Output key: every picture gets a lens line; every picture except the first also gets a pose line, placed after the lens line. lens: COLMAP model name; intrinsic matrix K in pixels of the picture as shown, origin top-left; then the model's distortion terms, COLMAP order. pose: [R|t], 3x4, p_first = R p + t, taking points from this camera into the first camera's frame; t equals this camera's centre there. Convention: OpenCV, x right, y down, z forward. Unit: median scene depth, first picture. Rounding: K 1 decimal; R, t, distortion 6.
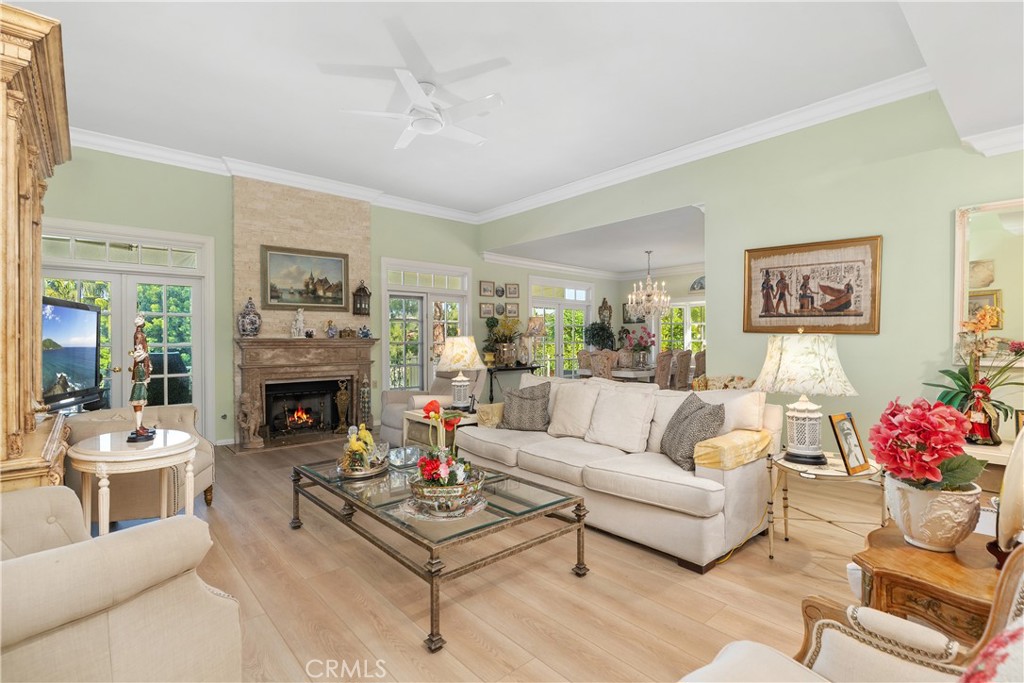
lens RADIAL K [[481.7, 0, 513.2], [0, 481.7, 344.7], [0, 0, 1]] dist [-0.002078, -0.000057]
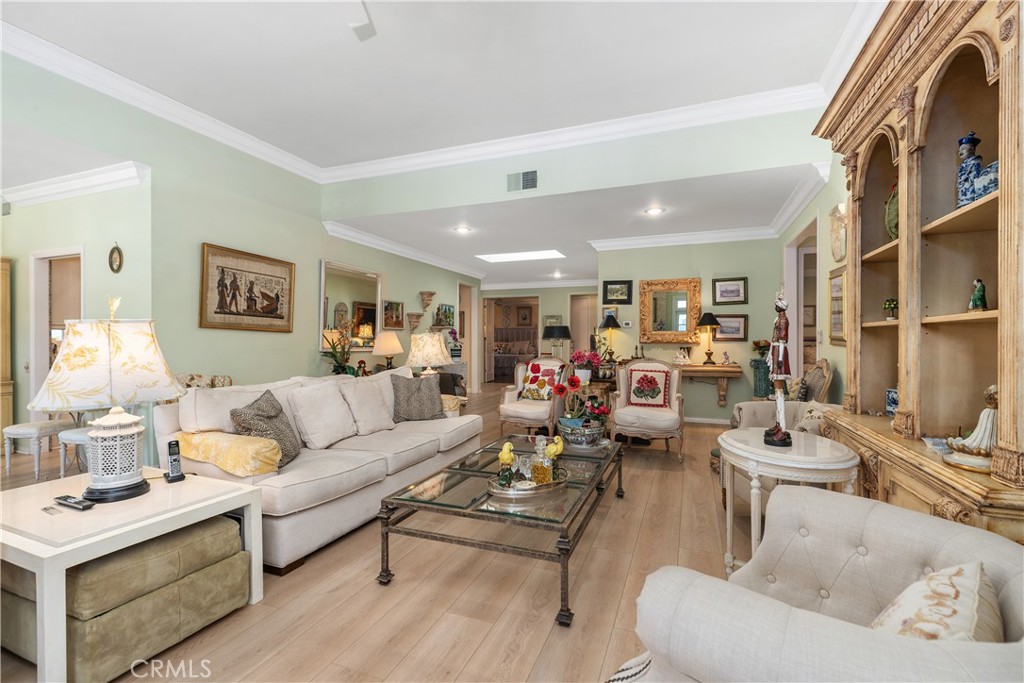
lens RADIAL K [[459.7, 0, 511.6], [0, 459.7, 340.9], [0, 0, 1]] dist [0.001873, -0.000001]
pose [[-0.449157, -0.001891, 0.893451, -0.628826], [0.006127, 0.999968, 0.005196, -0.000224], [-0.893432, 0.007808, -0.449131, 0.870437]]
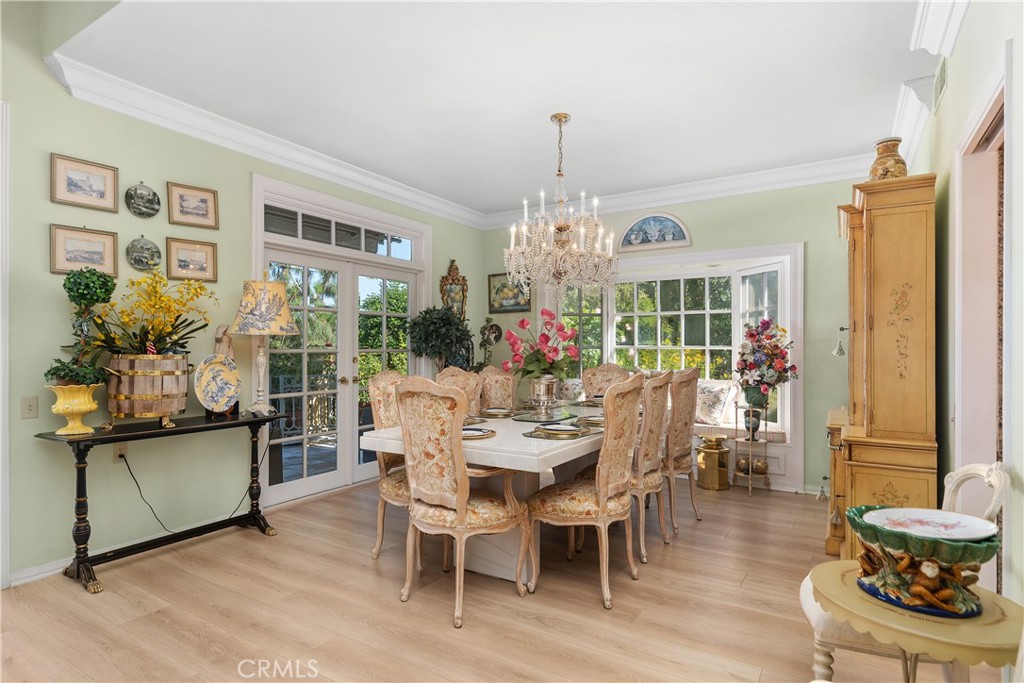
lens RADIAL K [[547.2, 0, 512.6], [0, 547.2, 345.8], [0, 0, 1]] dist [-0.000209, 0.000139]
pose [[0.960243, 0.002223, 0.279156, 0.121582], [0.001028, 0.999933, -0.011499, -0.003976], [-0.279162, 0.011329, 0.960177, 0.586822]]
